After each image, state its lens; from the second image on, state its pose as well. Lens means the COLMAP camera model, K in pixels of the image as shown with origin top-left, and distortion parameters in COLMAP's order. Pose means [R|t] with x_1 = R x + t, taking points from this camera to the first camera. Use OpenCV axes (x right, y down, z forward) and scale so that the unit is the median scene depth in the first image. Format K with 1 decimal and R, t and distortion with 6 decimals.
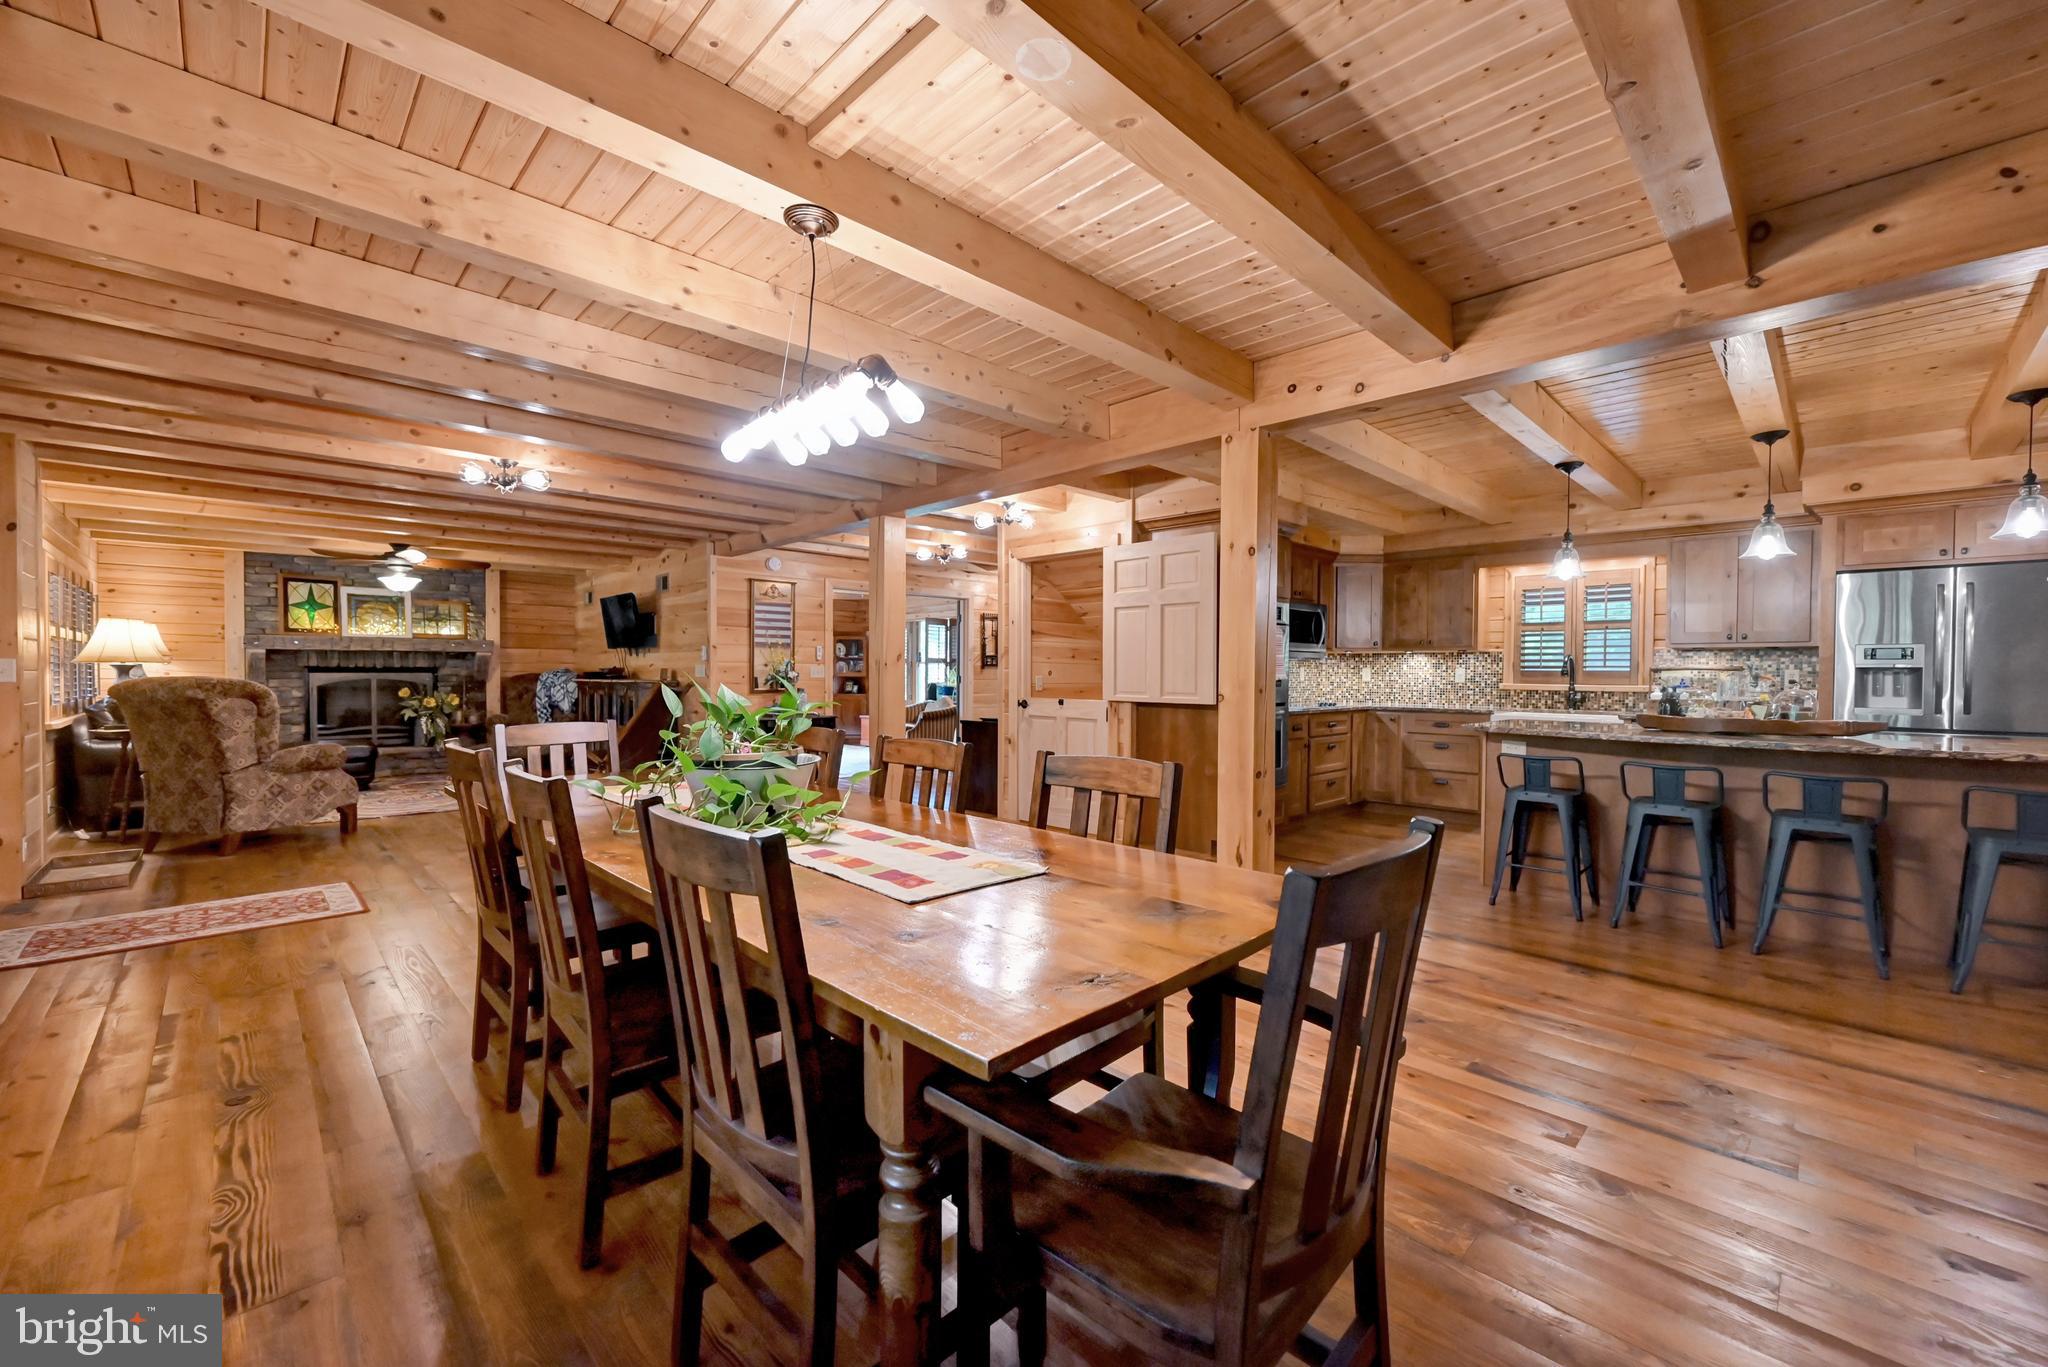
lens RADIAL K [[805.2, 0, 1019.6], [0, 805.2, 682.8], [0, 0, 1]] dist [-0.003404, 0.000107]
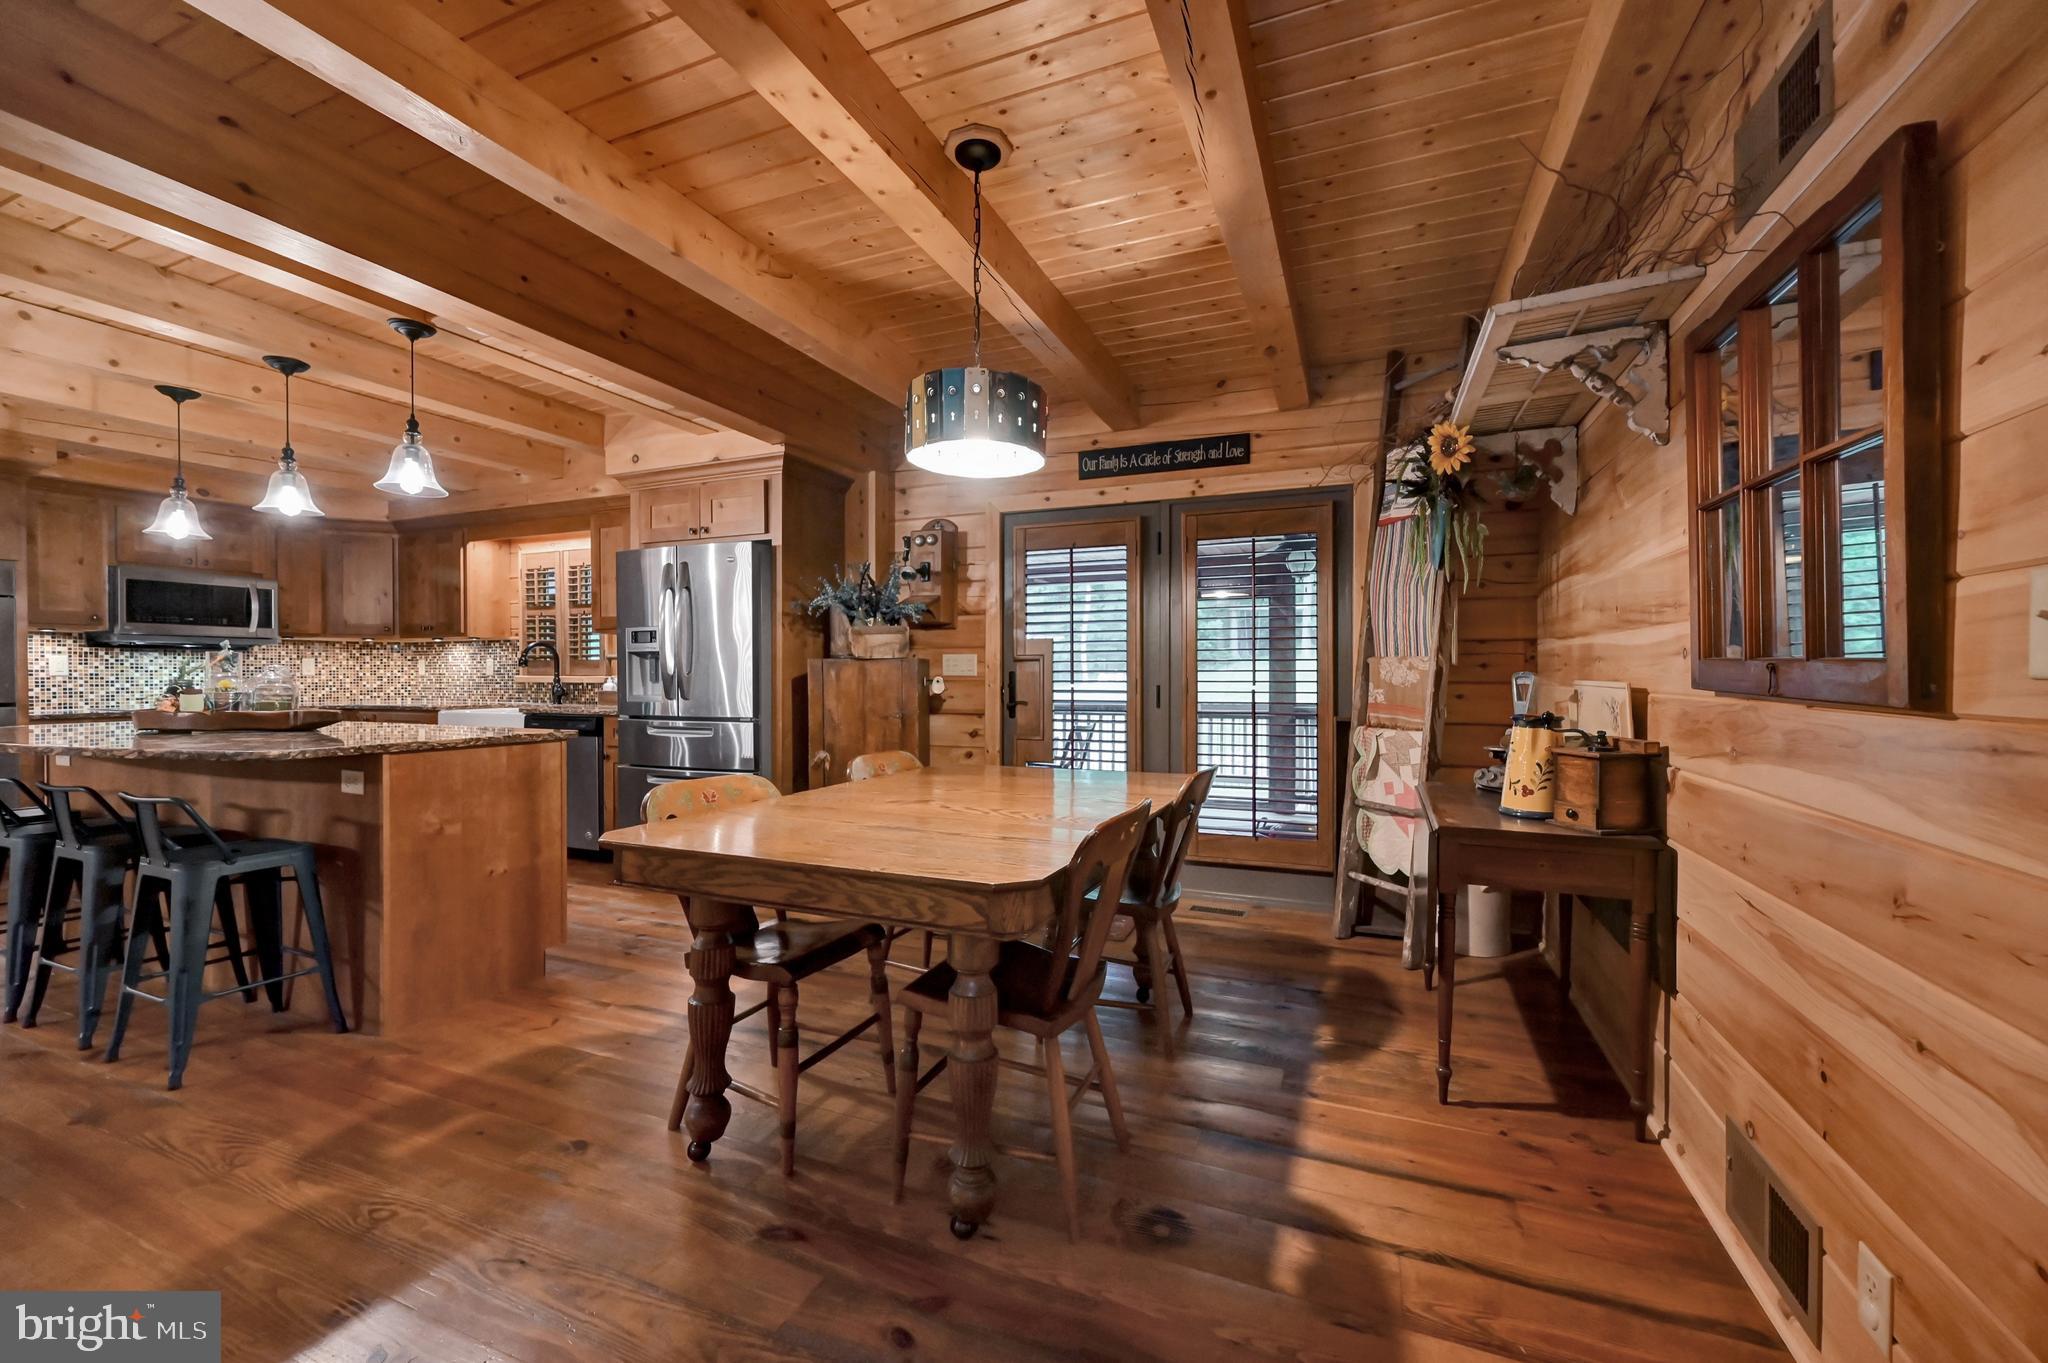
lens RADIAL K [[804.0, 0, 1015.2], [0, 804.0, 677.7], [0, 0, 1]] dist [-0.000273, -0.000362]
pose [[0.920937, -0.009886, 0.389587, 0.572714], [0.012710, 0.999908, -0.004673, 0.010665], [-0.389505, 0.009255, 0.920978, -0.015642]]
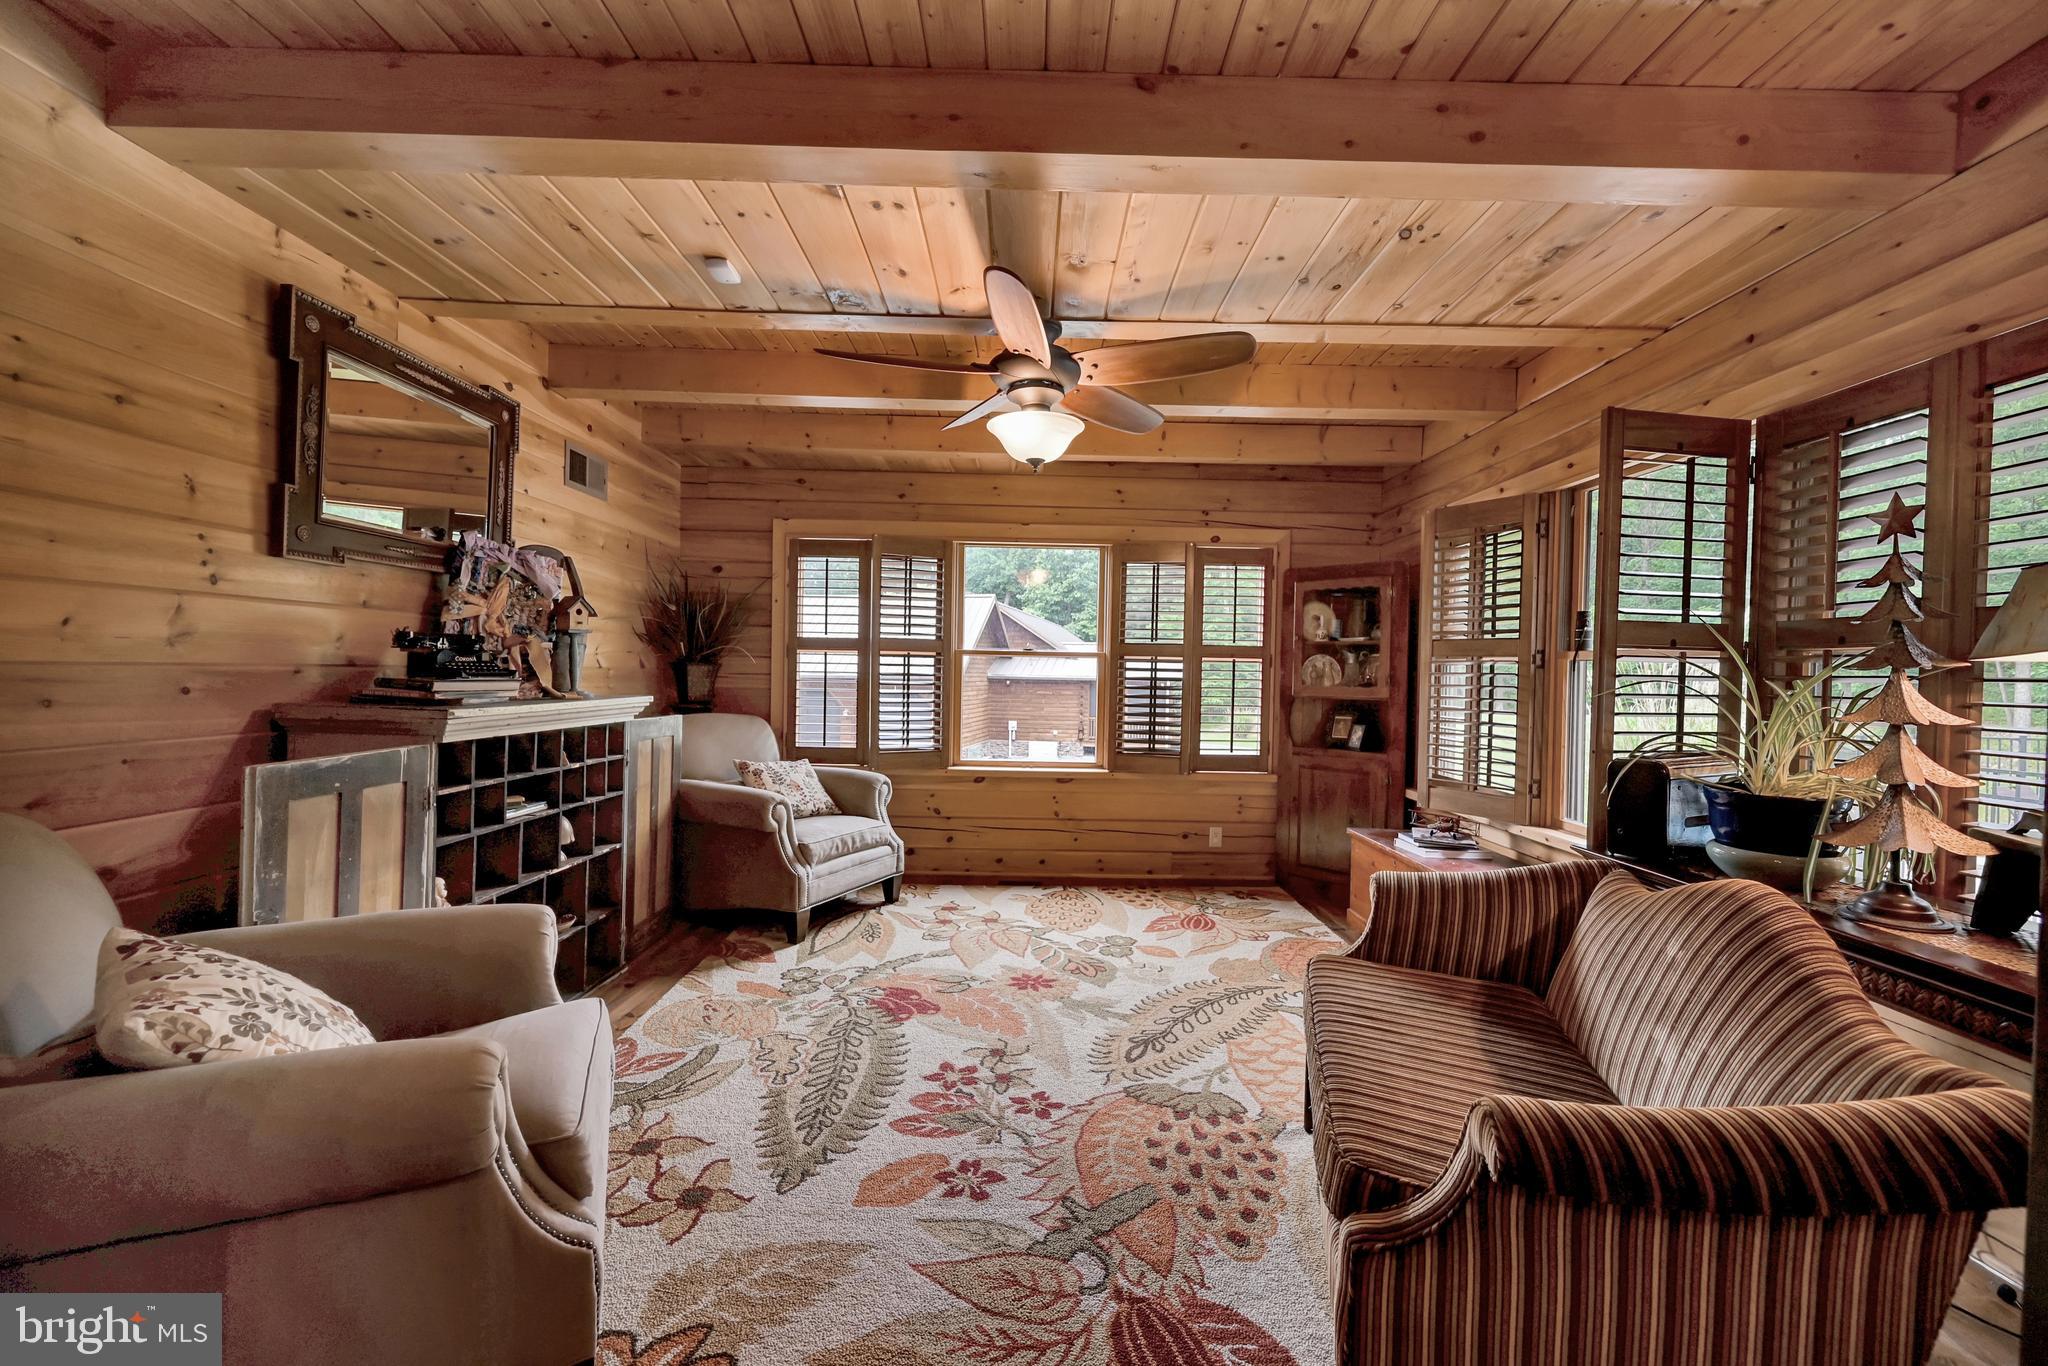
lens RADIAL K [[805.2, 0, 1037.5], [0, 805.2, 682.7], [0, 0, 1]] dist [-0.003404, 0.000107]
pose [[0.722315, 0.021759, -0.691221, -0.104794], [-0.028650, 0.999588, 0.001528, -0.017170], [0.690970, 0.018700, 0.722642, 1.000281]]
